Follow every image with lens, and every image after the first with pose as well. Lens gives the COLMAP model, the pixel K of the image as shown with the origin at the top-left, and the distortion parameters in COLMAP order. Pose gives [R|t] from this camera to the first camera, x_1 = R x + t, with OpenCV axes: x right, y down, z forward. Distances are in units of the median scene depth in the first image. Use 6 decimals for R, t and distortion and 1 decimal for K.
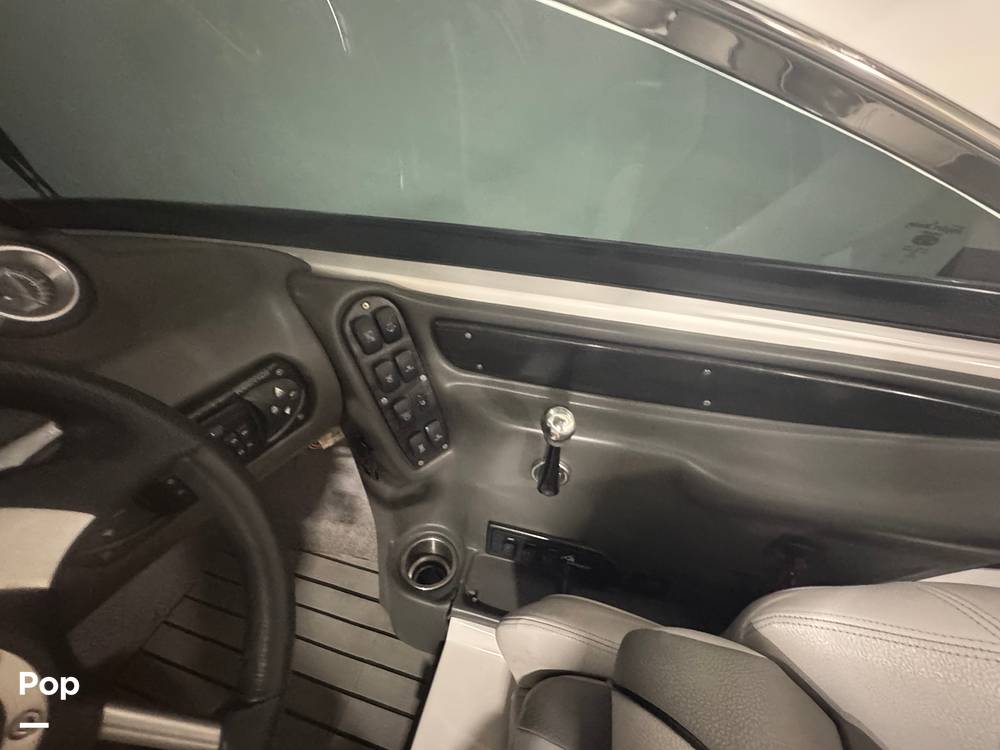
lens RADIAL K [[400.7, 0, 496.3], [0, 400.7, 375.8], [0, 0, 1]] dist [-0.003446, 0.001004]
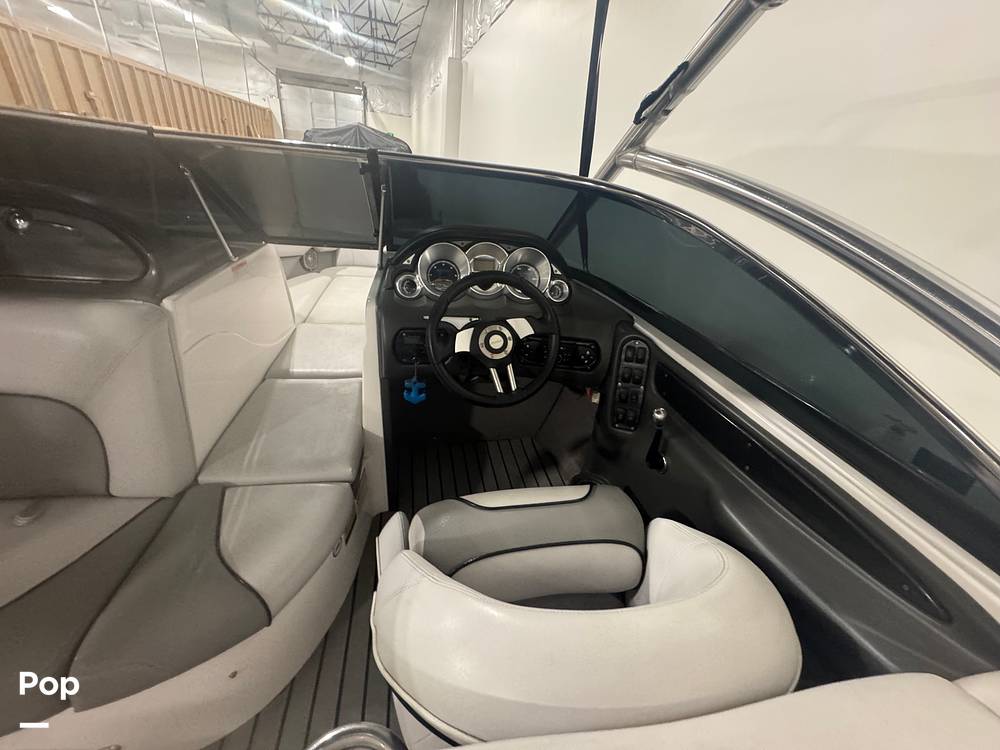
lens RADIAL K [[400.7, 0, 499.6], [0, 400.7, 375.1], [0, 0, 1]] dist [-0.003446, 0.001004]
pose [[0.454023, 0.444449, -0.772223, 1.138495], [-0.622261, 0.778482, 0.082198, 0.262622], [0.637695, 0.443204, 0.630012, -0.852198]]
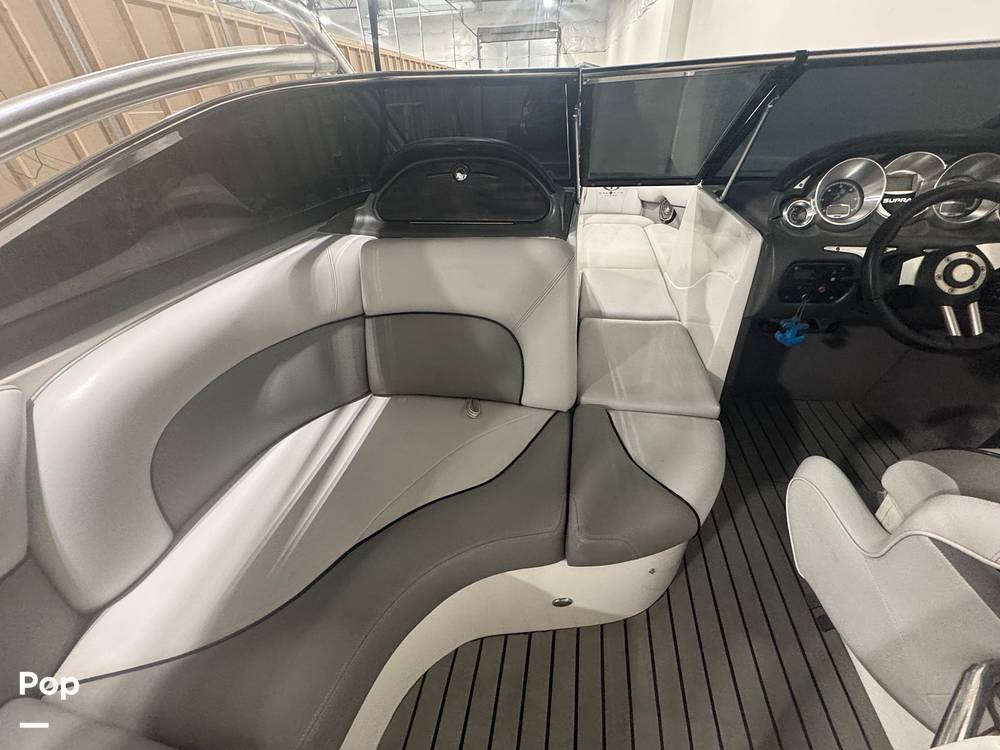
lens RADIAL K [[400.7, 0, 500.3], [0, 400.7, 375.9], [0, 0, 1]] dist [-0.003446, 0.001004]
pose [[0.095576, 0.549093, -0.830278, 0.908414], [-0.579399, 0.708927, 0.402142, 1.022542], [0.809420, 0.442627, 0.385901, -1.614648]]
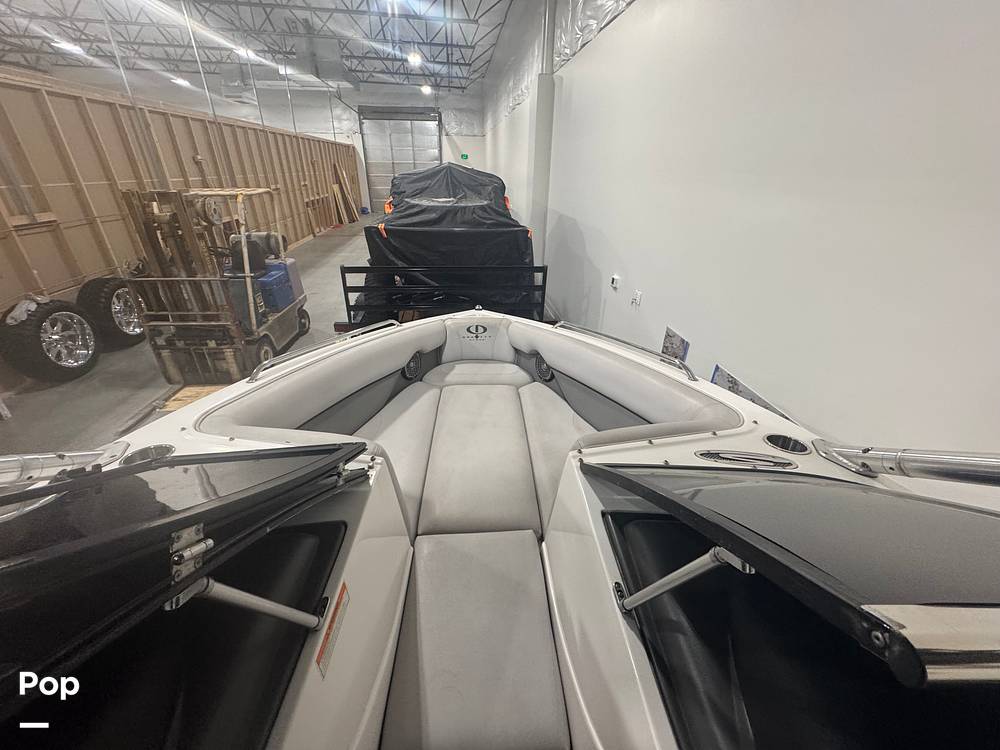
lens RADIAL K [[400.7, 0, 501.0], [0, 400.7, 375.6], [0, 0, 1]] dist [-0.003446, 0.001004]
pose [[0.323577, 0.425967, -0.844897, -1.103724], [-0.587392, 0.790471, 0.173569, -0.119304], [0.741801, 0.440122, 0.505987, -1.165715]]
